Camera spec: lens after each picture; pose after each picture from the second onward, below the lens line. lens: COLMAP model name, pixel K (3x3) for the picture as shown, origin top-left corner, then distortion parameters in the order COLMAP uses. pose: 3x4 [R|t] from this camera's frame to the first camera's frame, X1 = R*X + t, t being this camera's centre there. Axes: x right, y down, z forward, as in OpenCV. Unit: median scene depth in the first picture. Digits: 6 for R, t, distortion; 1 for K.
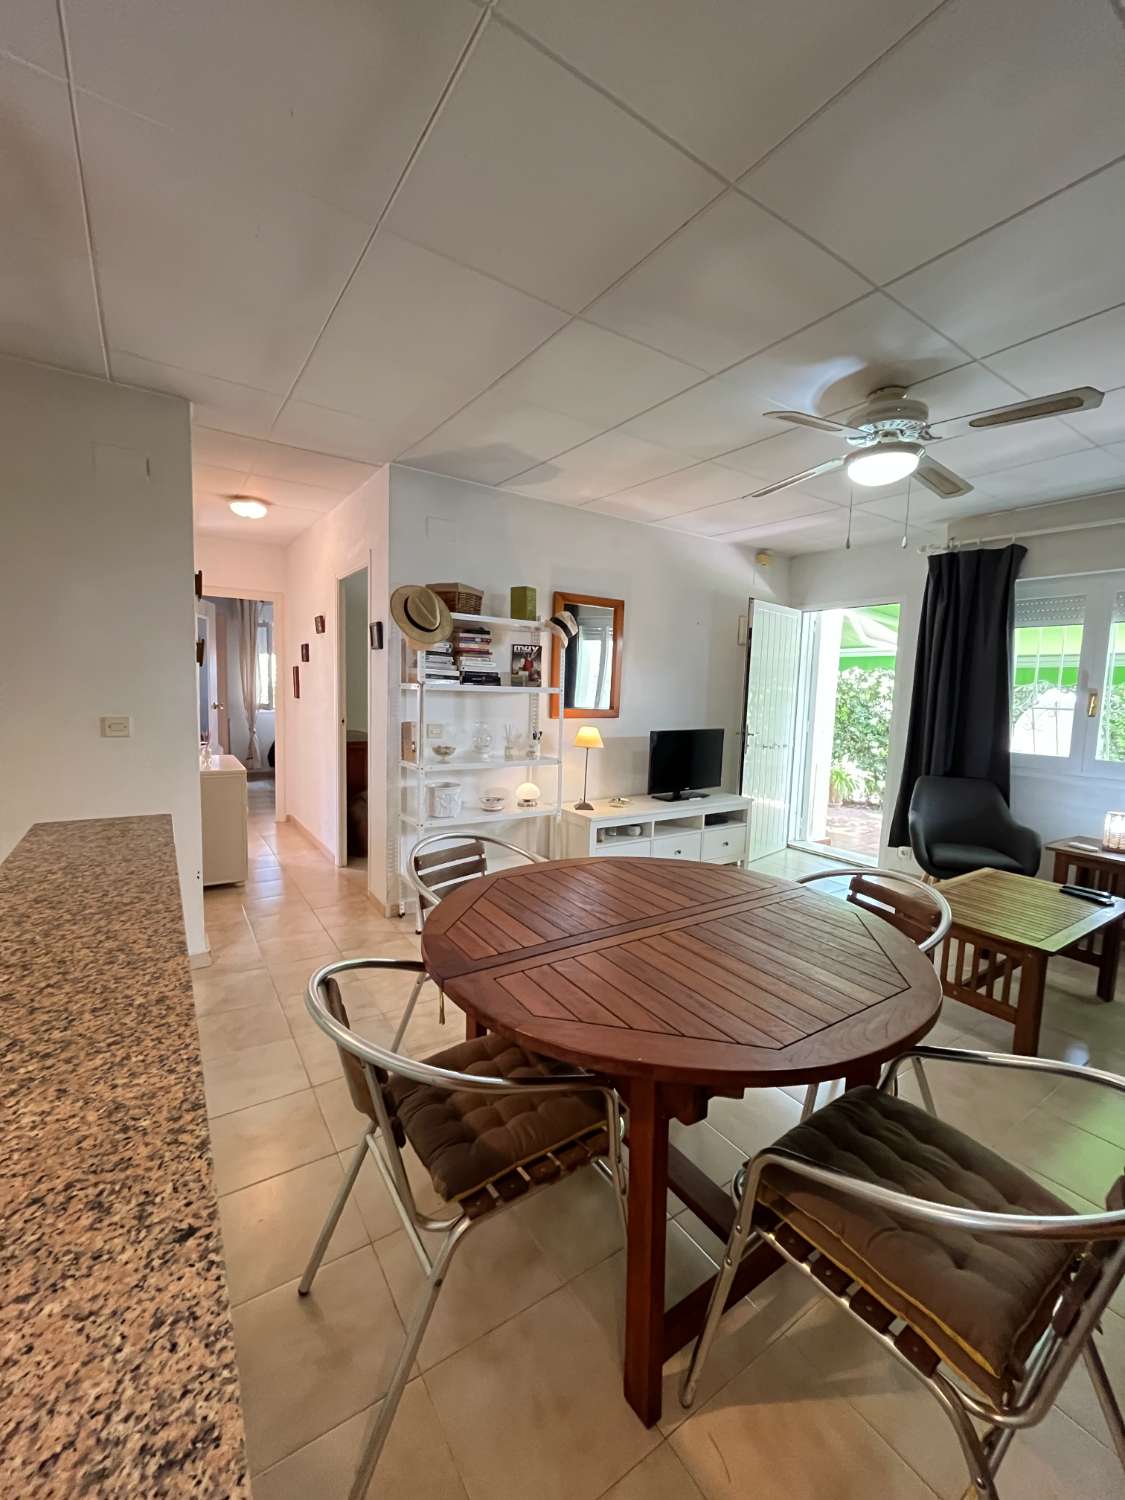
lens RADIAL K [[611.3, 0, 569.9], [0, 611.3, 750.0], [0, 0, 1]] dist [0.000232, -0.000439]
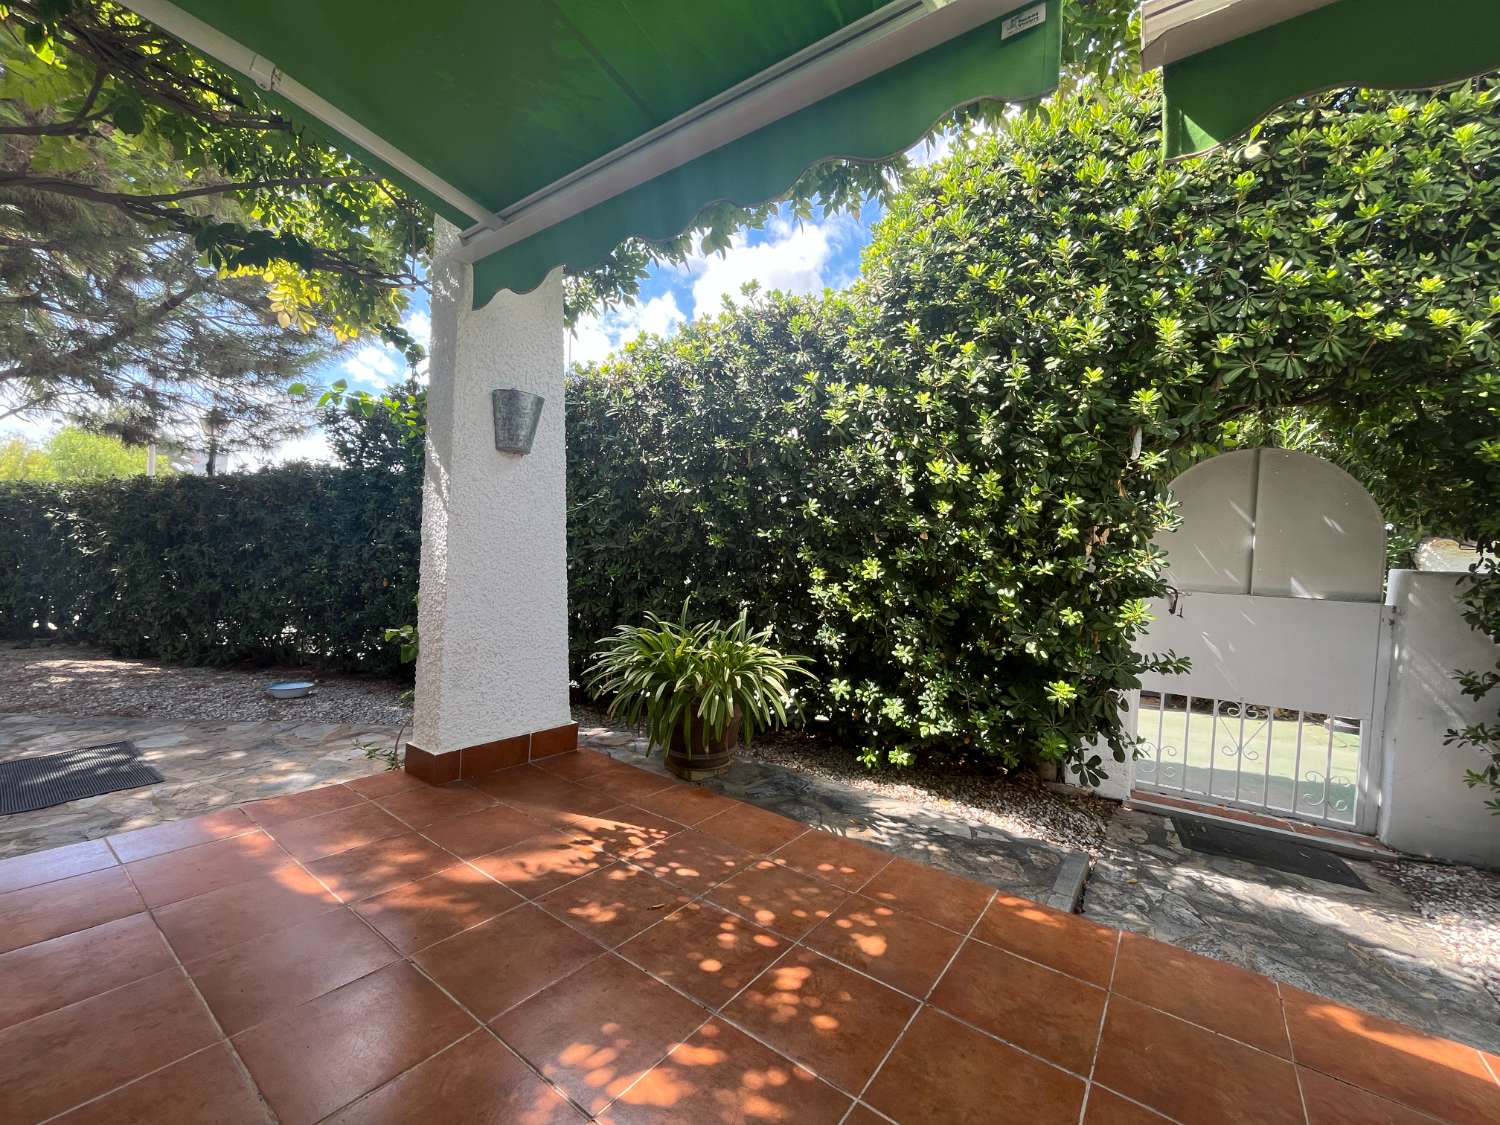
lens RADIAL K [[611.3, 0, 750.1], [0, 611.3, 558.7], [0, 0, 1]] dist [0.000232, -0.000439]
pose [[0.941757, 0.014501, 0.335980, 0.742428], [0.016846, 0.995781, -0.090197, 0.025868], [-0.335871, 0.090603, 0.937540, 1.474642]]
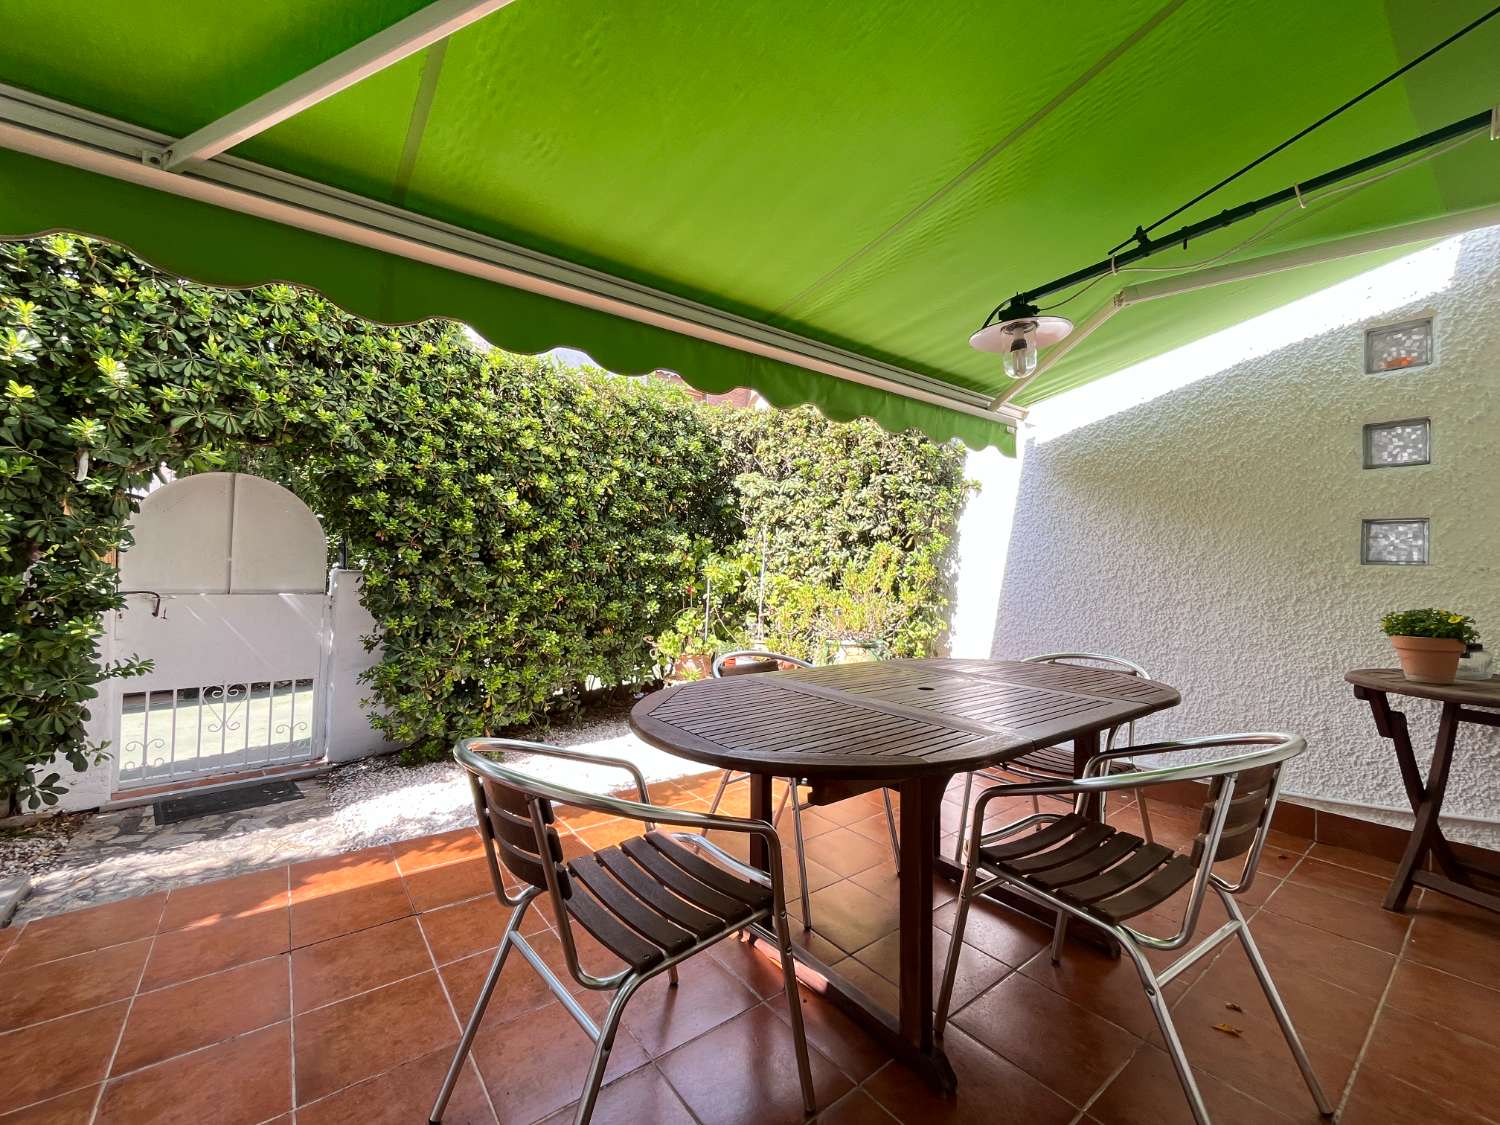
lens RADIAL K [[611.3, 0, 742.8], [0, 611.3, 560.3], [0, 0, 1]] dist [0.000232, -0.000439]
pose [[-0.042831, -0.022183, 0.998836, 0.643576], [0.079786, 0.996484, 0.025553, 0.000367], [-0.995891, 0.080788, -0.040910, 1.261073]]
